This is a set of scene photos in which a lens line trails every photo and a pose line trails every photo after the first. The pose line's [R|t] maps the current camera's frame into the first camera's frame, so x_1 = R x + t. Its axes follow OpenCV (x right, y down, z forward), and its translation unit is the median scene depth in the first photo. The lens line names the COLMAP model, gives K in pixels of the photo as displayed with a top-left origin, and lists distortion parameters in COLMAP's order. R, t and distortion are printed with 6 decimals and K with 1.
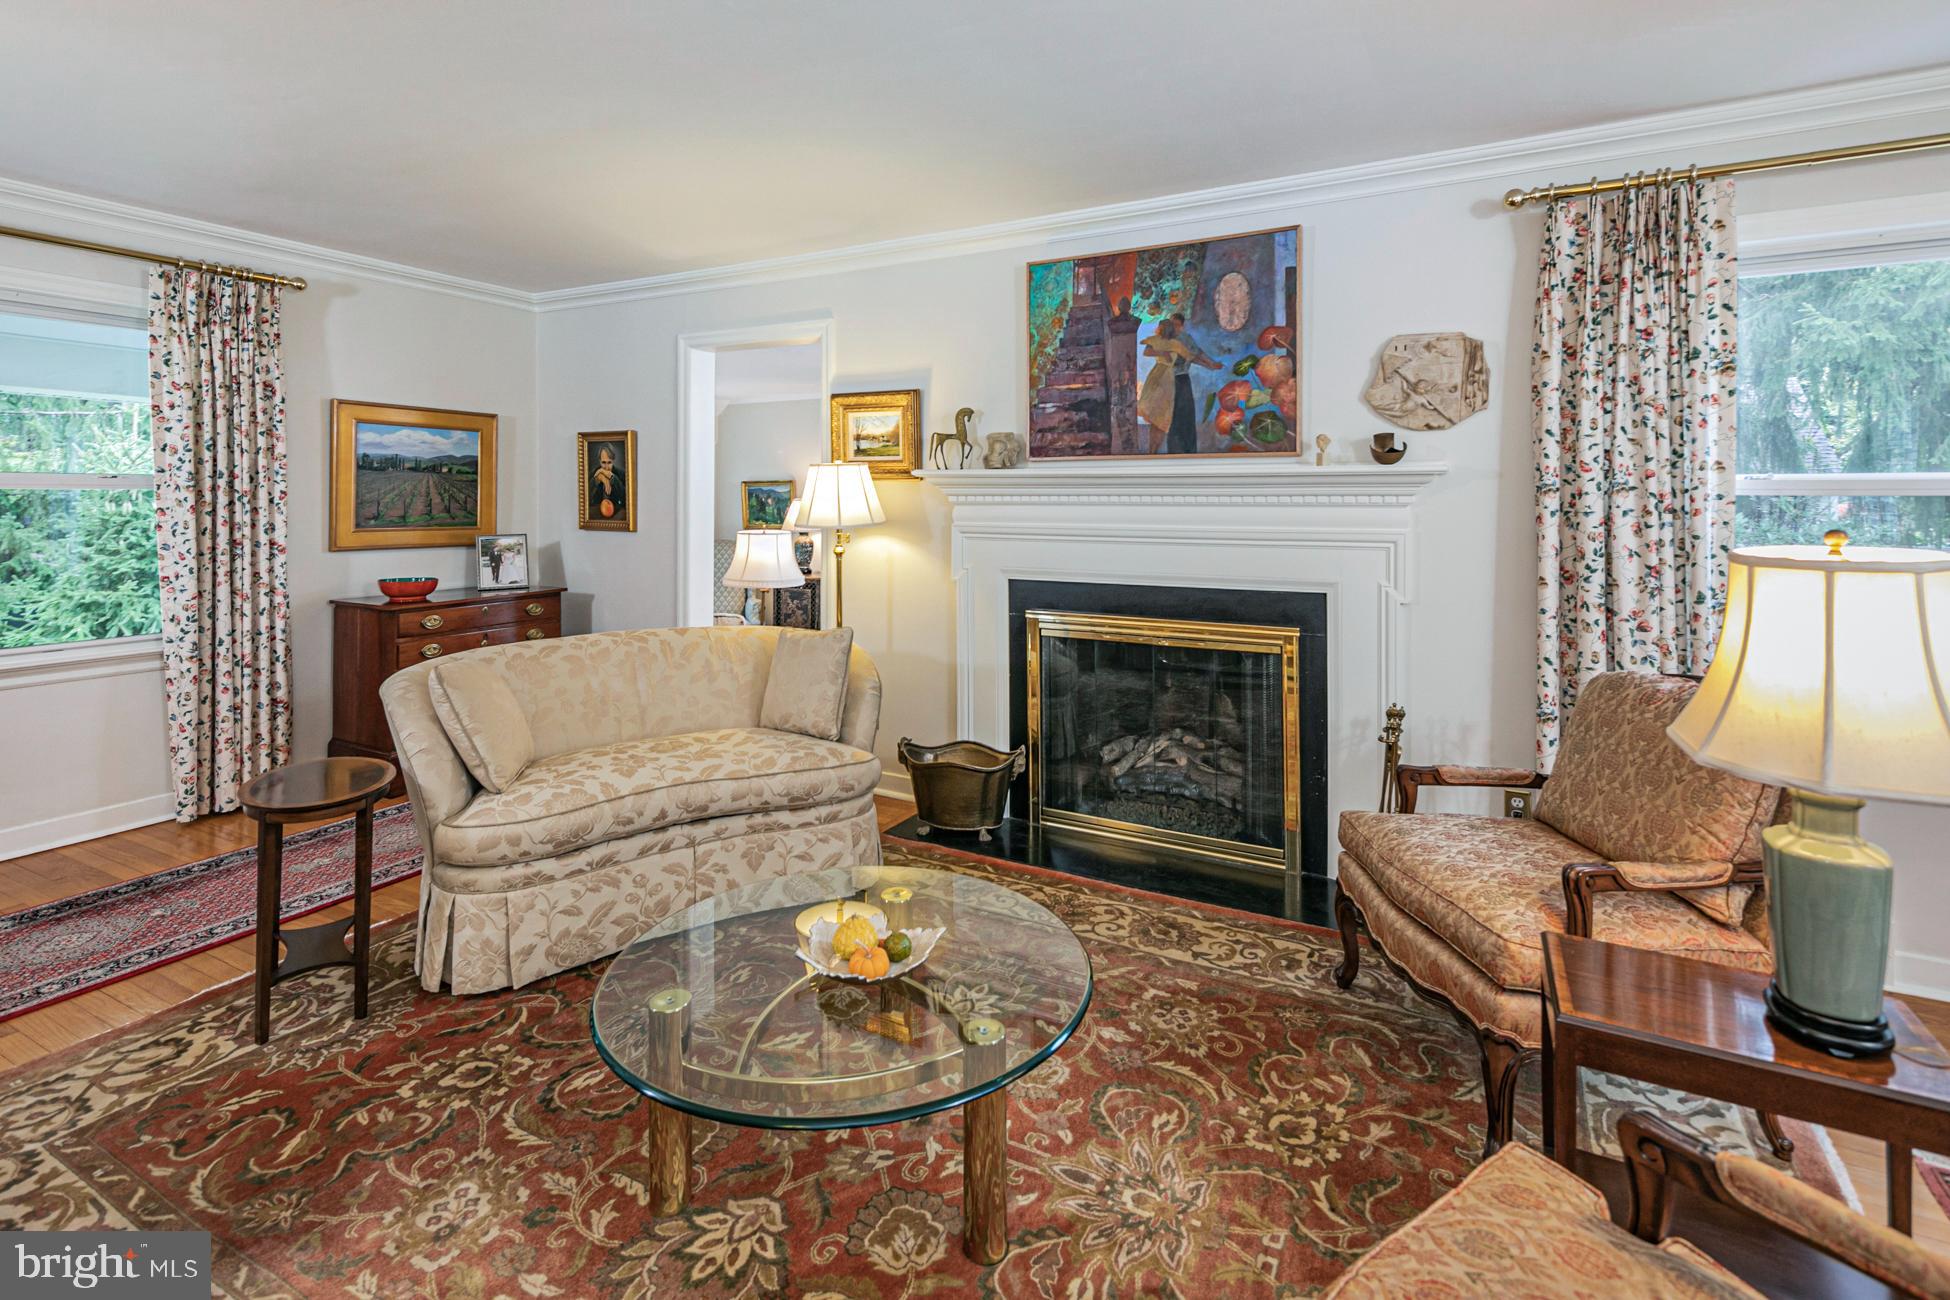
lens RADIAL K [[903.6, 0, 969.9], [0, 903.6, 507.8], [0, 0, 1]] dist [0.002611, -0.000093]
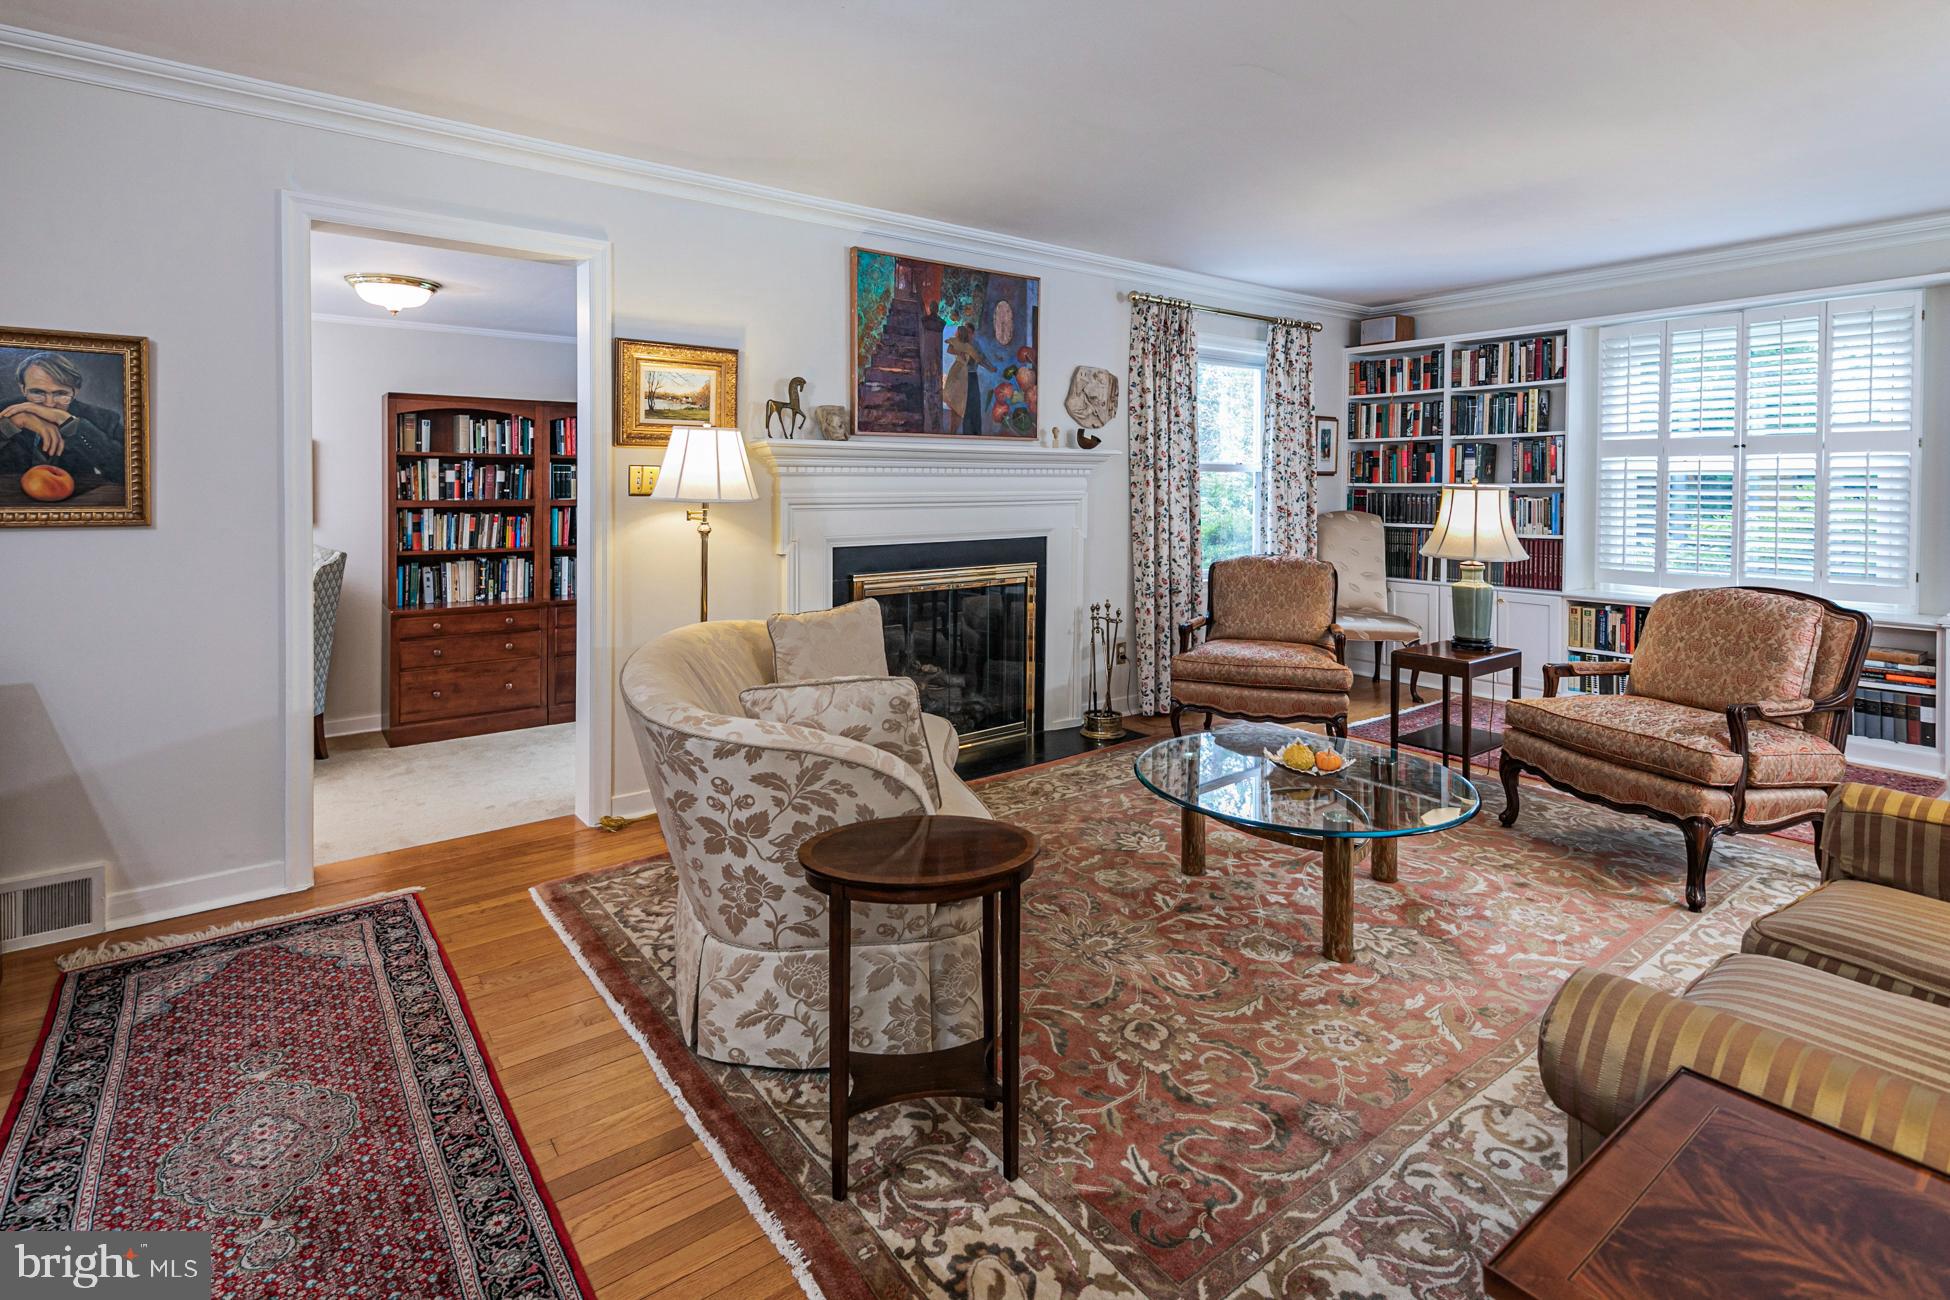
lens RADIAL K [[941.8, 0, 967.6], [0, 941.8, 500.6], [0, 0, 1]] dist [0.021963, -0.000653]
pose [[0.427796, -0.018955, 0.903676, -0.940287], [0.009743, 0.999819, 0.016360, 0.009553], [-0.903823, 0.001806, 0.427903, 0.434056]]
